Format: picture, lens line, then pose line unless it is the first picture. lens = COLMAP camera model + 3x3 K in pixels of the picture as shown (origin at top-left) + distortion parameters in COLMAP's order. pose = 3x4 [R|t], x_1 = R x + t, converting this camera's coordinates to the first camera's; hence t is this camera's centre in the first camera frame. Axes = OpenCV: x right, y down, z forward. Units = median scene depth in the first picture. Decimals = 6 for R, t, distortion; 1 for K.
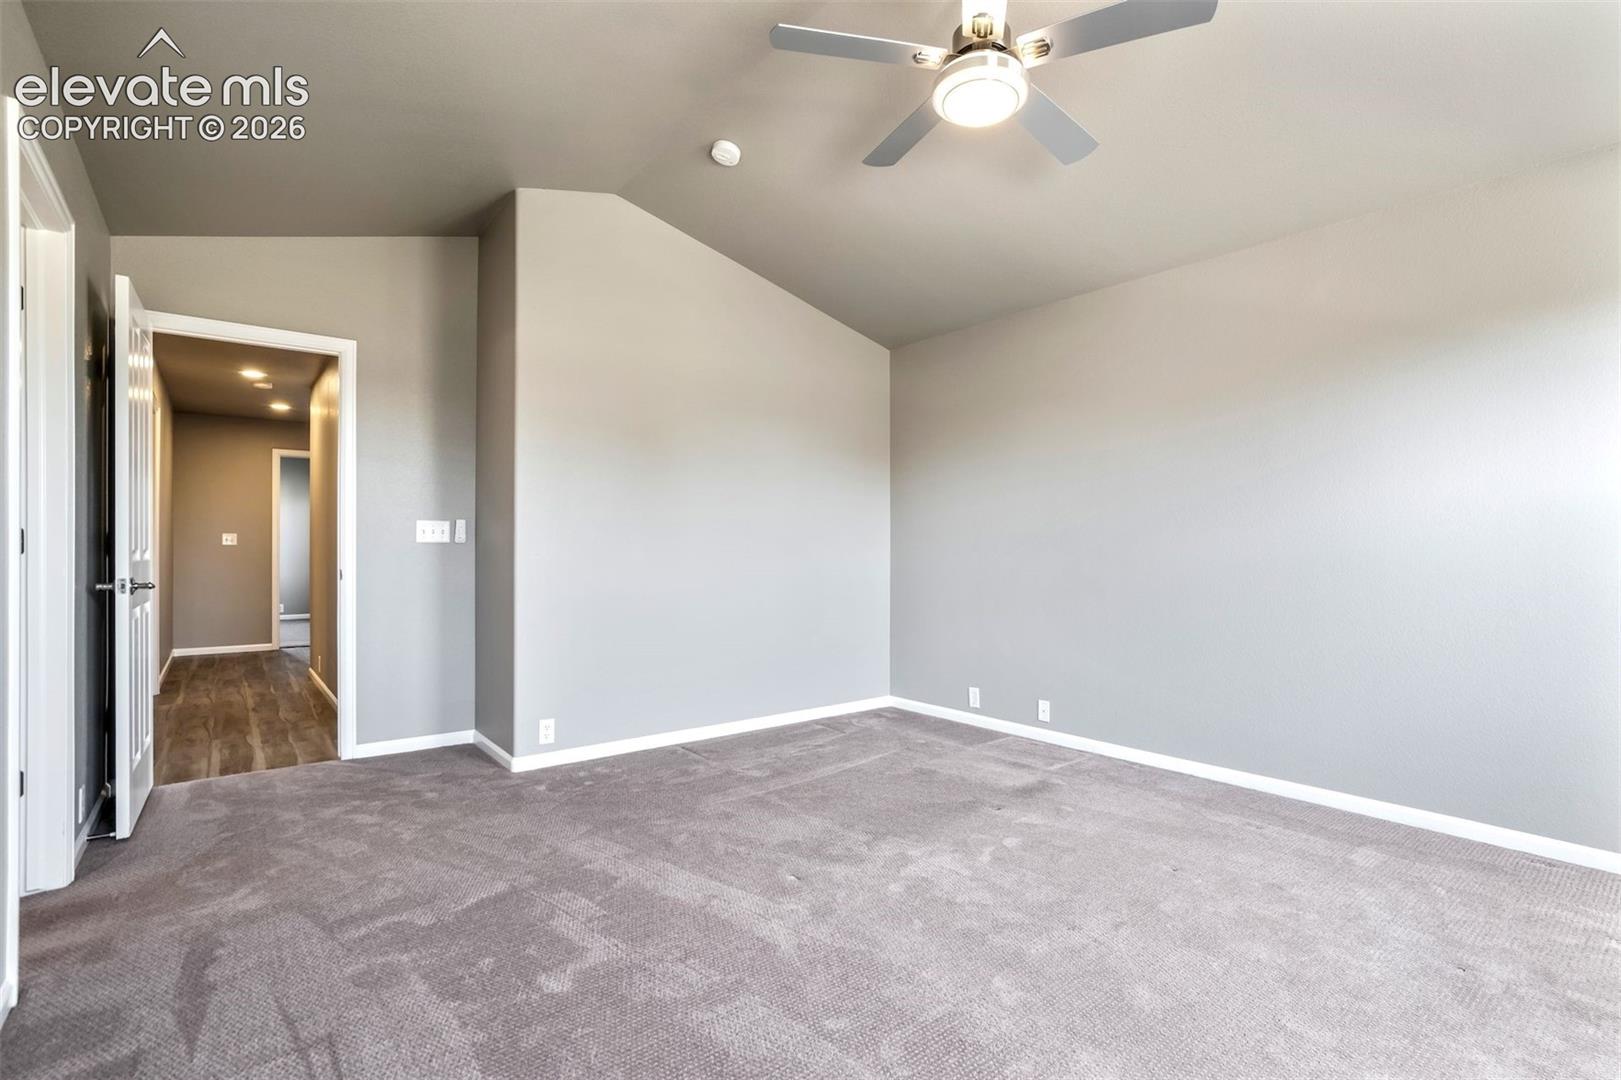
lens RADIAL K [[760.5, 0, 827.6], [0, 760.5, 548.8], [0, 0, 1]] dist [-0.047148, 0.027253]
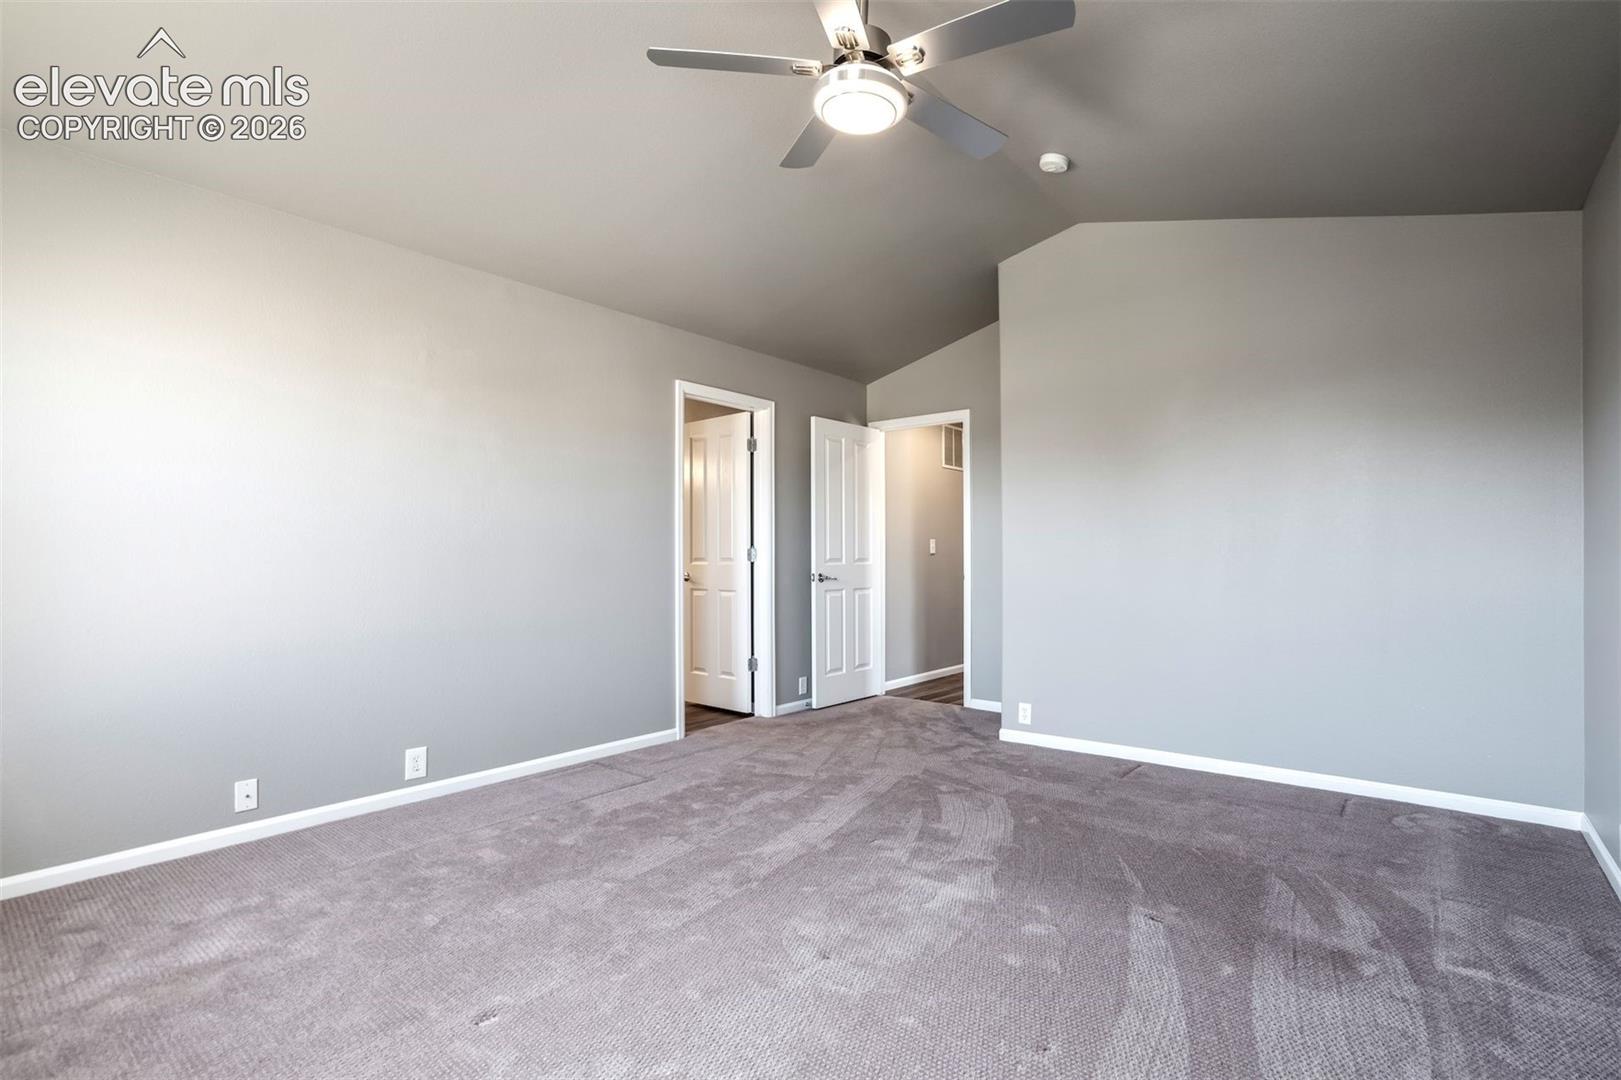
lens RADIAL K [[760.5, 0, 827.6], [0, 760.5, 548.8], [0, 0, 1]] dist [-0.047148, 0.027253]
pose [[0.214484, -0.013054, -0.976640, 0.903624], [0.001806, 0.999914, -0.012969, 0.001406], [0.976726, 0.001018, 0.214489, 0.568096]]
